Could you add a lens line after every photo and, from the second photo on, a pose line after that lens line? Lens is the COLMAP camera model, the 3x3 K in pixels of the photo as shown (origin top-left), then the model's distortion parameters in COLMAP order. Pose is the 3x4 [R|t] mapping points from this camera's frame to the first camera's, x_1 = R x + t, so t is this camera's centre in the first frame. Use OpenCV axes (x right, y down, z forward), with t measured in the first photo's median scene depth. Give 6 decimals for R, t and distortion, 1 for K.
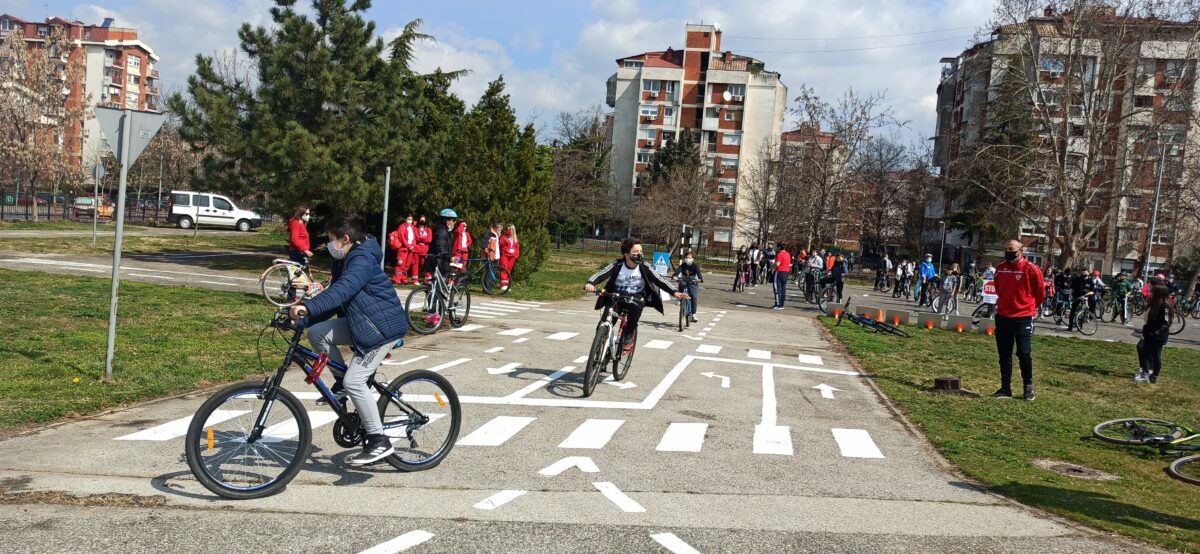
lens RADIAL K [[868.8, 0, 602.4], [0, 868.8, 281.9], [0, 0, 1]] dist [0.055243, -0.059025]
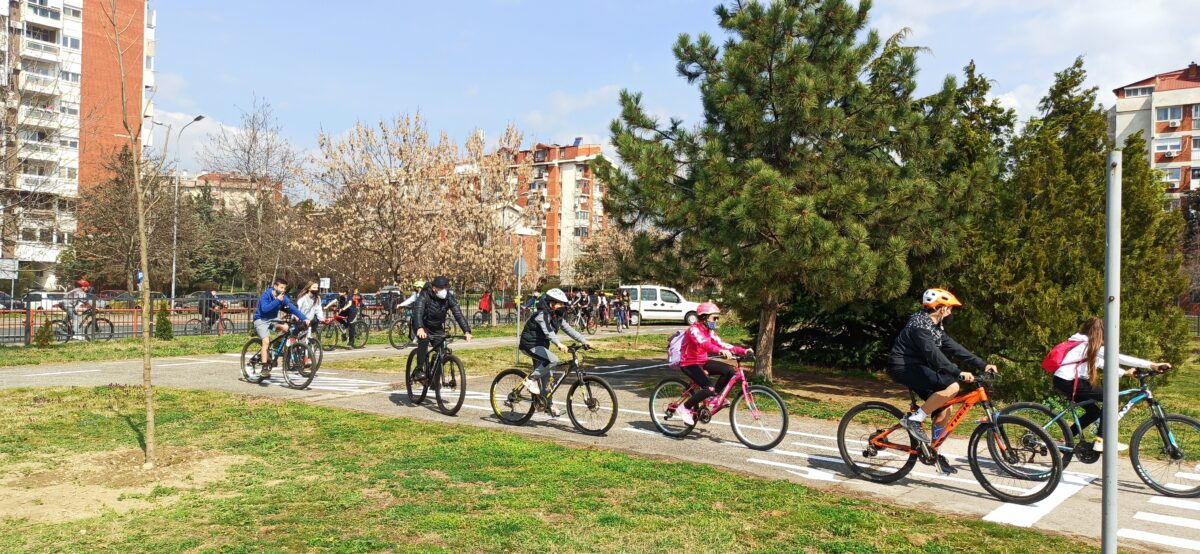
lens RADIAL K [[868.8, 0, 602.4], [0, 868.8, 281.9], [0, 0, 1]] dist [0.055243, -0.059025]
pose [[0.879690, -0.064993, -0.471085, -0.147330], [0.020814, 0.994929, -0.098398, -0.035424], [0.475091, 0.076755, 0.876583, 0.372931]]
